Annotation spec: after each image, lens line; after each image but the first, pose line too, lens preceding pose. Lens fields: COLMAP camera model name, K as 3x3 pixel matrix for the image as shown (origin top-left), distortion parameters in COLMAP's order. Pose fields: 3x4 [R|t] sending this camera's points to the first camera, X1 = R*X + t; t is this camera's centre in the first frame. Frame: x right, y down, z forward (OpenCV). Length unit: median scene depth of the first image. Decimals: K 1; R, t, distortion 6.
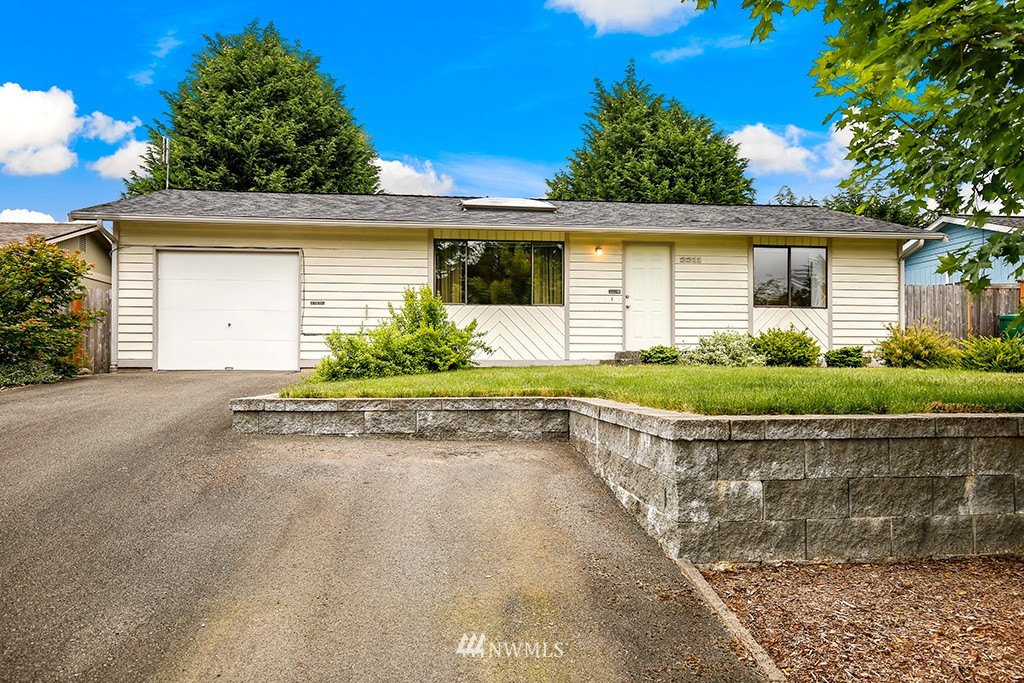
lens RADIAL K [[727.2, 0, 514.1], [0, 727.2, 331.3], [0, 0, 1]] dist [-0.000689, -0.001679]
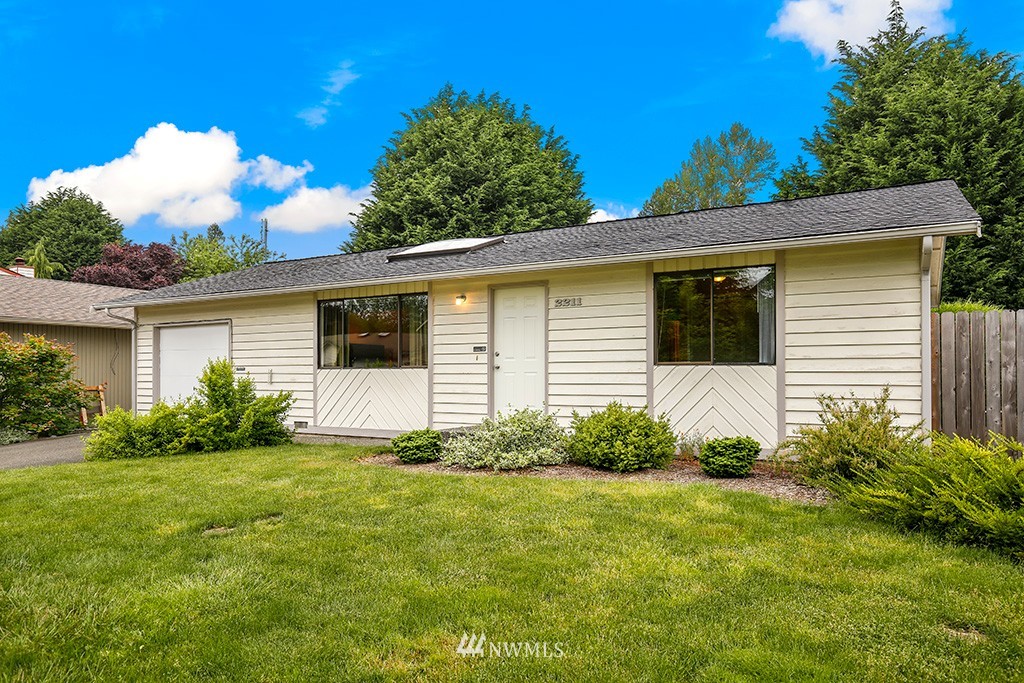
lens RADIAL K [[674.7, 0, 512.9], [0, 674.7, 350.6], [0, 0, 1]] dist [-0.006099, -0.001782]
pose [[0.799571, -0.022200, -0.600161, 0.608461], [0.033415, 0.999413, 0.007549, -0.056386], [0.599641, -0.026090, 0.799844, 0.420104]]
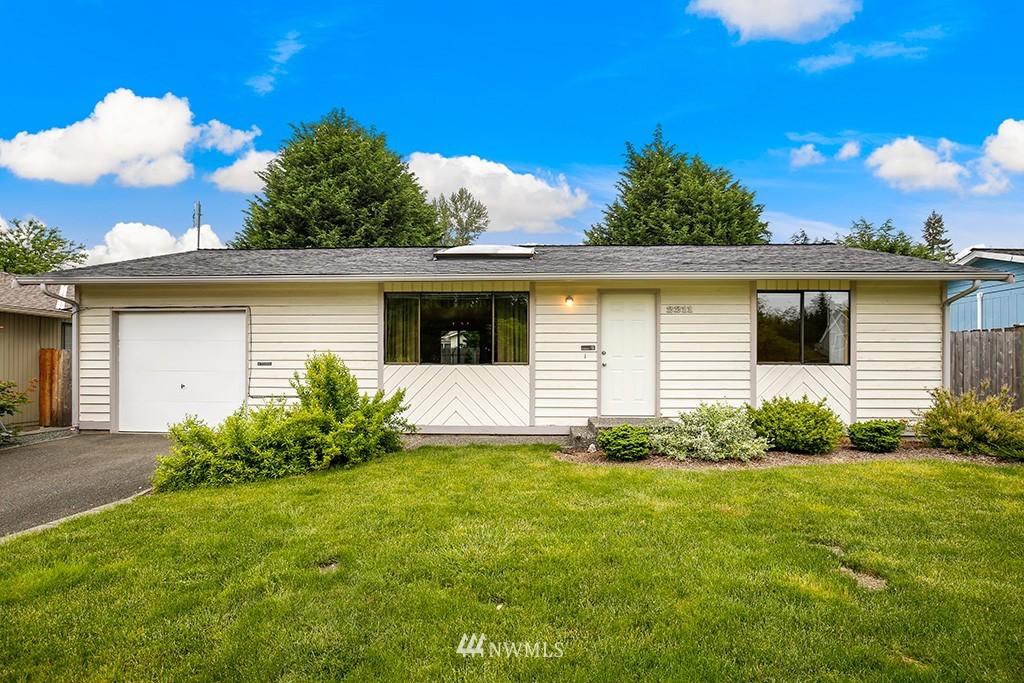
lens RADIAL K [[505.7, 0, 514.3], [0, 505.7, 352.3], [0, 0, 1]] dist [-0.032385, 0.002512]
pose [[0.986825, -0.002551, -0.161771, 0.147139], [0.005758, 0.999796, 0.019360, -0.060562], [0.161689, -0.020036, 0.986638, 0.383672]]
